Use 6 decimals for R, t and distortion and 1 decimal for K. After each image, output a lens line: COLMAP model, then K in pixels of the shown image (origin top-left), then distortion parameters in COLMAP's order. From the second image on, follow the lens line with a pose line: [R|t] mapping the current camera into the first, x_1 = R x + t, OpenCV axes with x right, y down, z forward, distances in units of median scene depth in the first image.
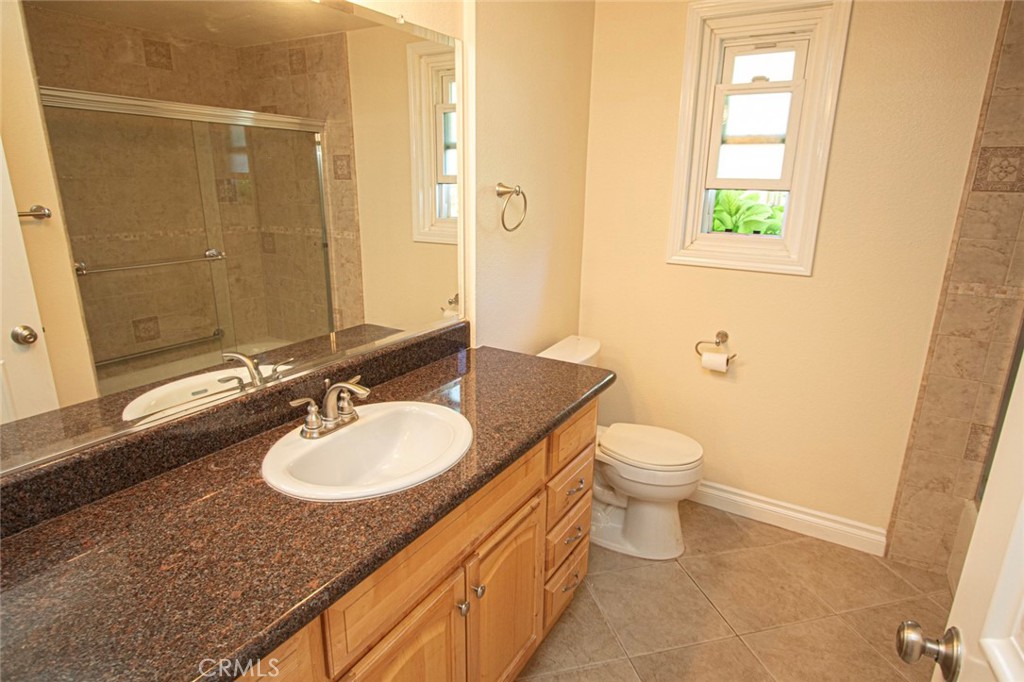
lens RADIAL K [[600.8, 0, 530.8], [0, 600.8, 337.7], [0, 0, 1]] dist [-0.001380, 0.000316]
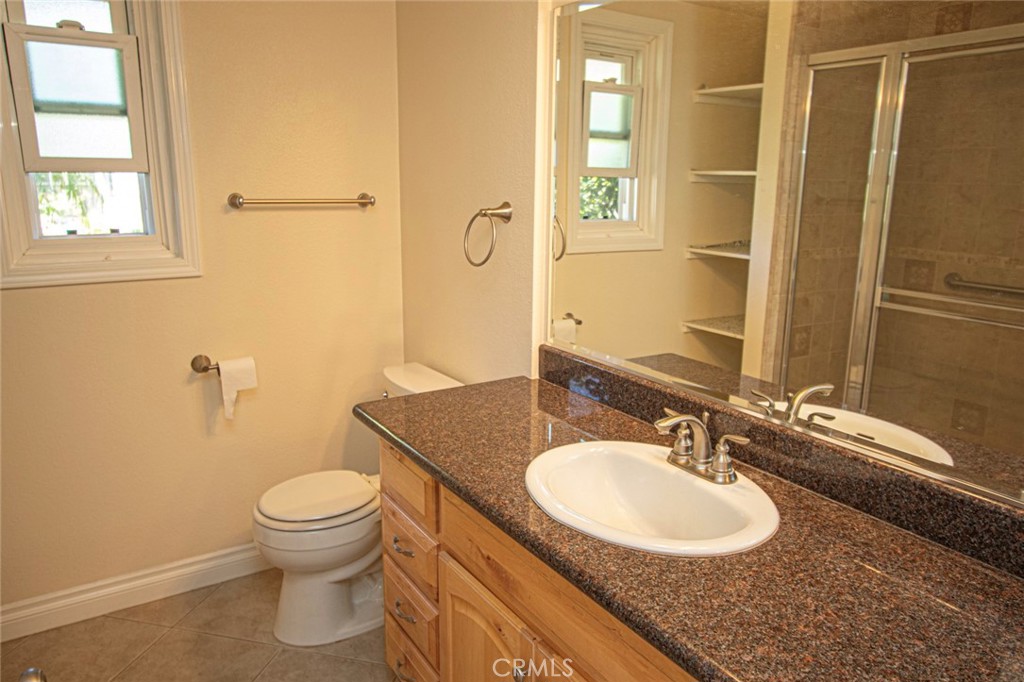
lens RADIAL K [[729.7, 0, 512.0], [0, 729.7, 341.0], [0, 0, 1]] dist [0.051219, 0.000658]
pose [[0.481989, -0.214165, 0.849600, -0.226282], [0.227152, 0.967057, 0.114907, -0.034180], [-0.846220, 0.137604, 0.514759, 0.112155]]
